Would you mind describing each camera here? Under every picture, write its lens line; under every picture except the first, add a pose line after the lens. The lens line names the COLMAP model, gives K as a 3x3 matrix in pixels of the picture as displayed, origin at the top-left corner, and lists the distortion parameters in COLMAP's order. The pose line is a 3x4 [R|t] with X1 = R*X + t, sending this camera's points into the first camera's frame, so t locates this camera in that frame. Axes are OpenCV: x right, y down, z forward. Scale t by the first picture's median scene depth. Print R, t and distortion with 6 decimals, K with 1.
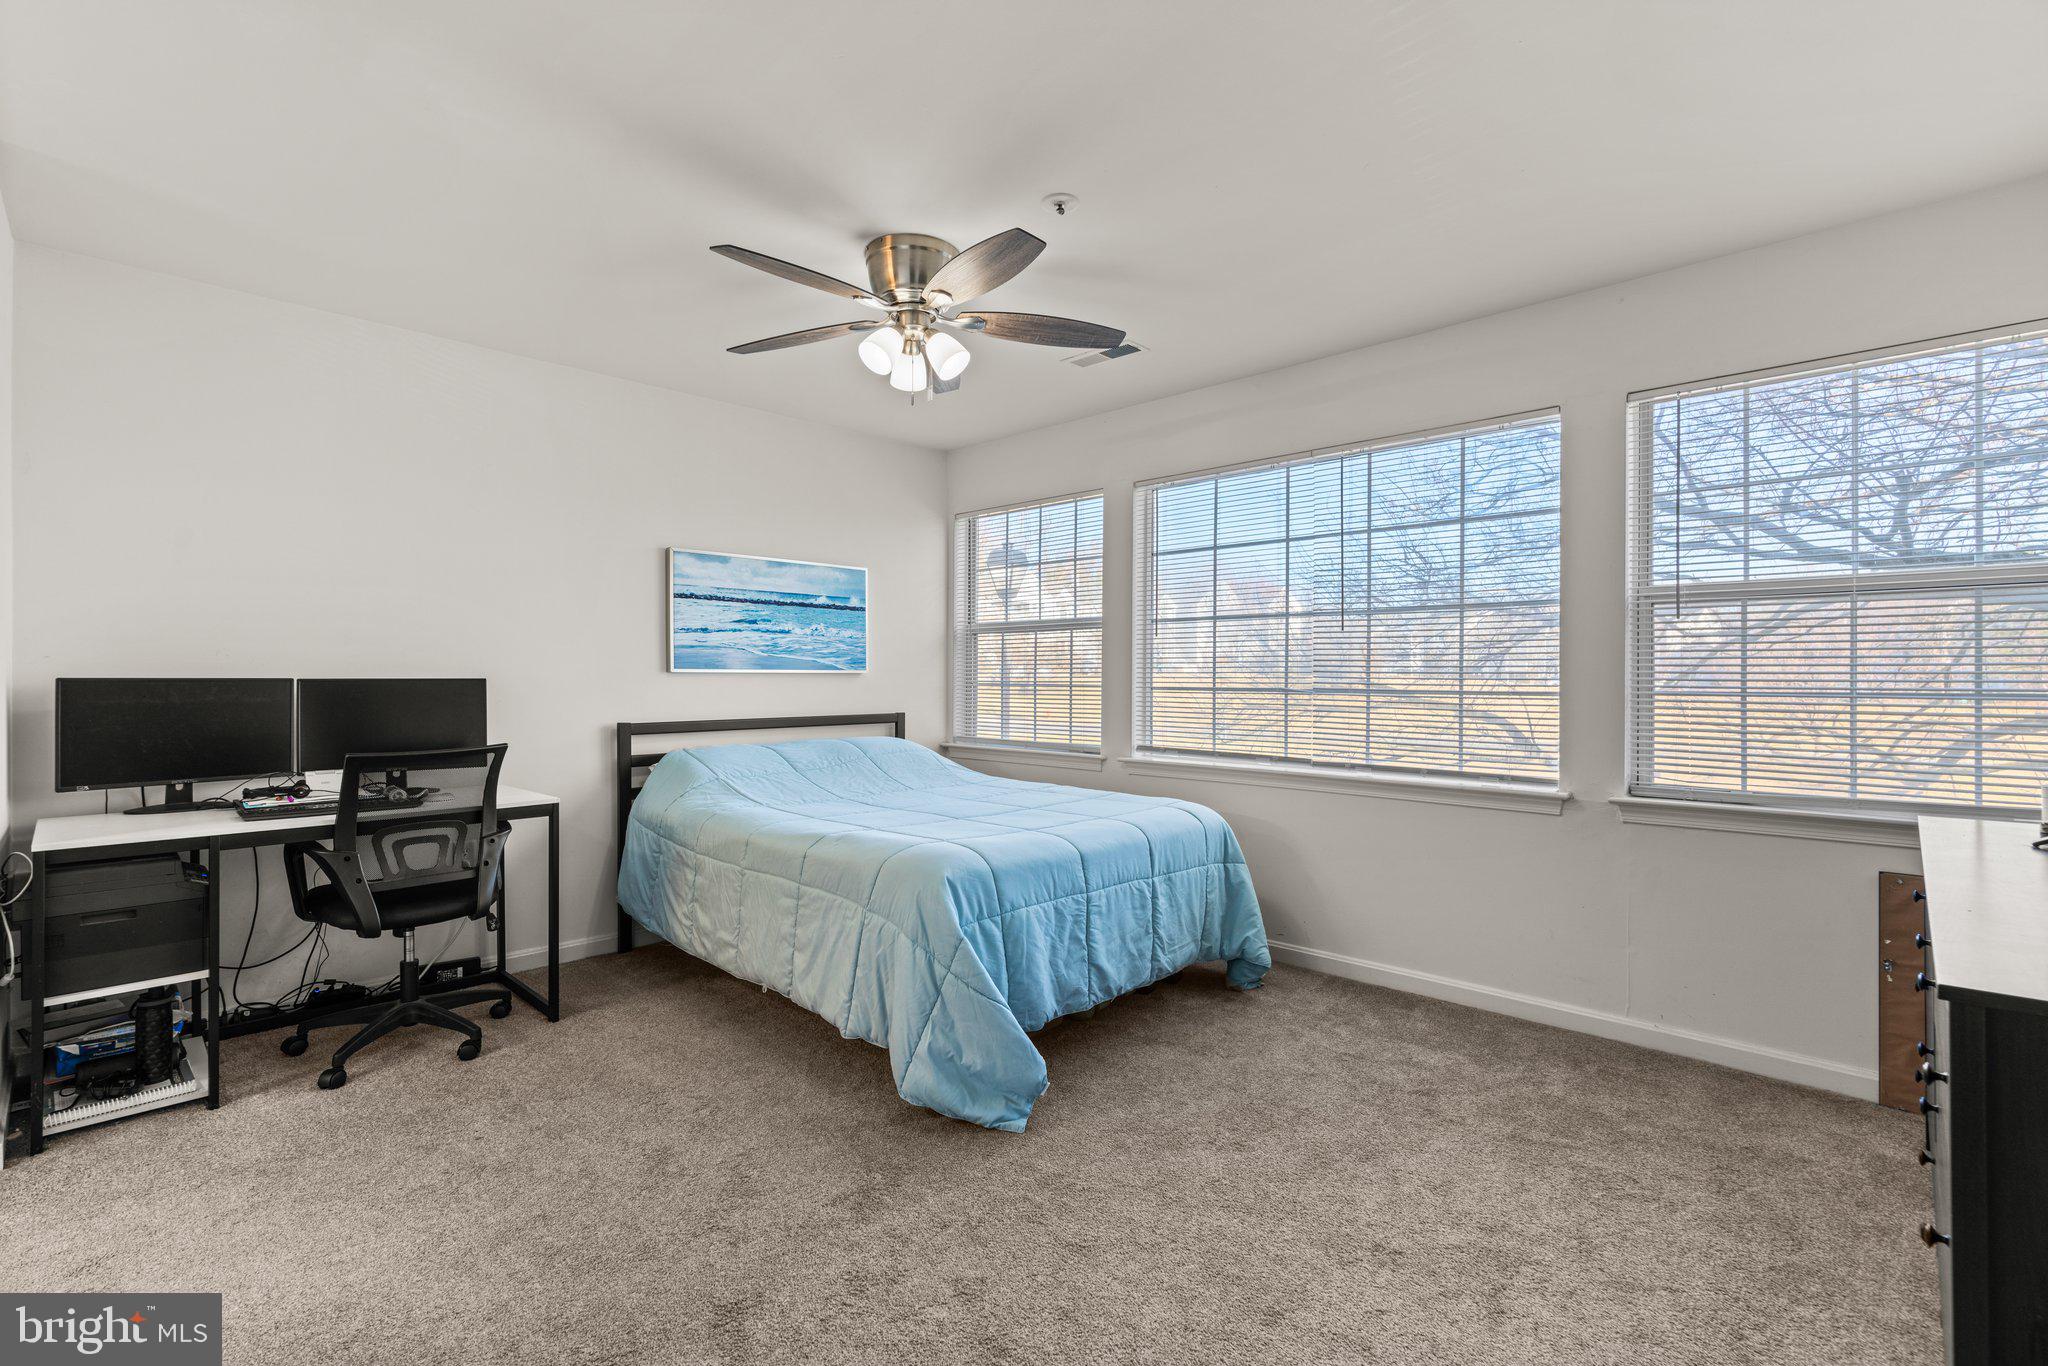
lens RADIAL K [[920.8, 0, 1026.5], [0, 920.8, 676.9], [0, 0, 1]] dist [-0.019254, 0.000550]
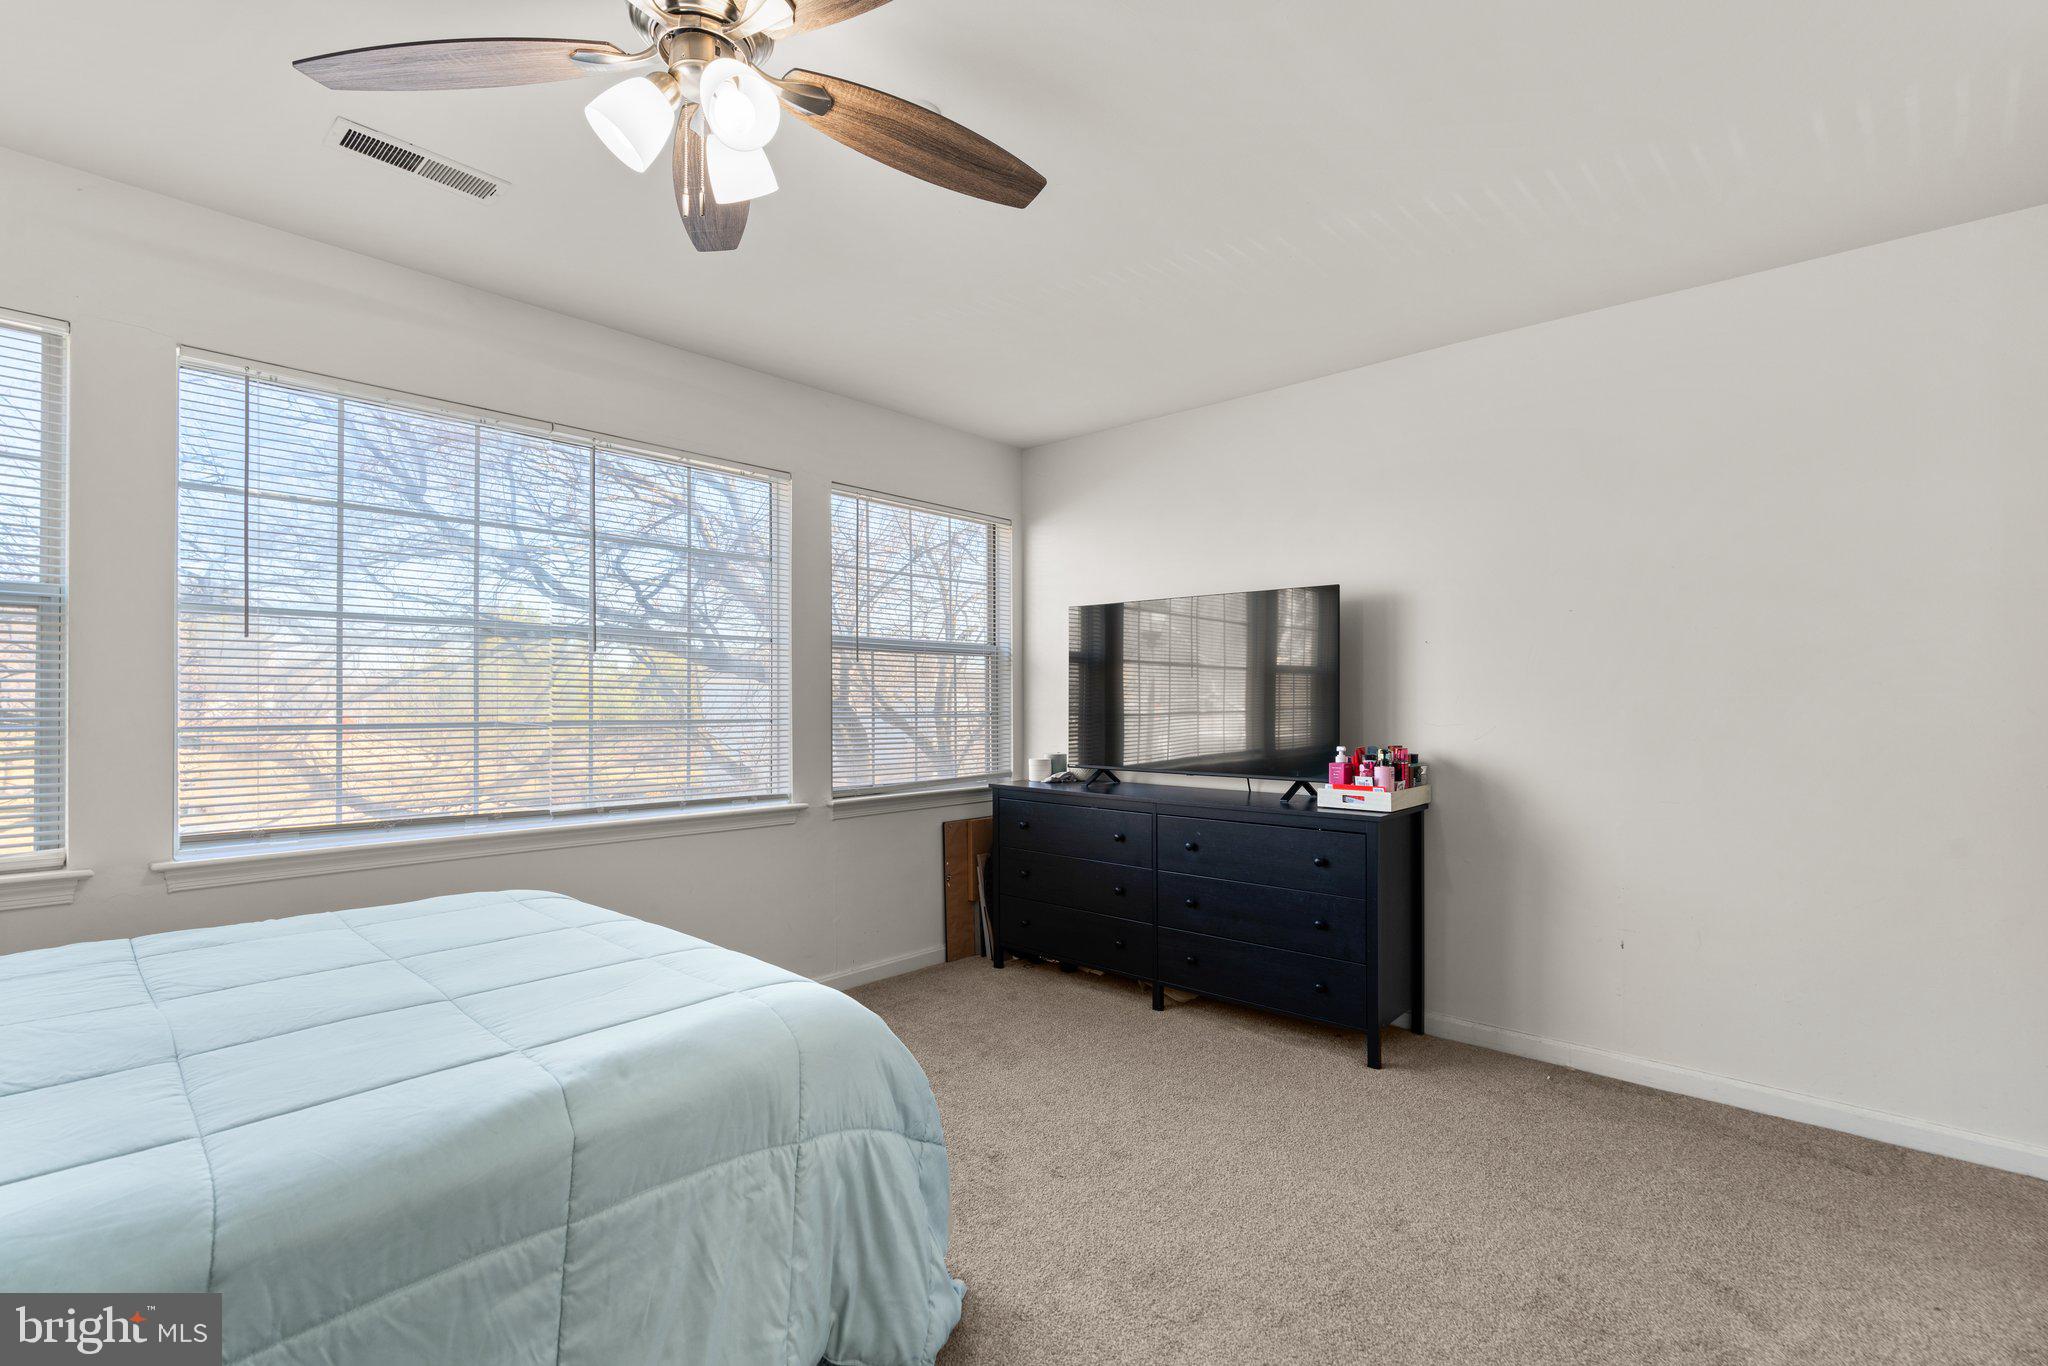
lens RADIAL K [[923.6, 0, 1023.4], [0, 923.6, 691.3], [0, 0, 1]] dist [-0.017601, 0.009672]
pose [[-0.022816, 0.005747, 0.999723, -0.603913], [0.000994, 0.999983, -0.005726, -0.010994], [-0.999739, 0.000863, -0.022822, 0.728360]]
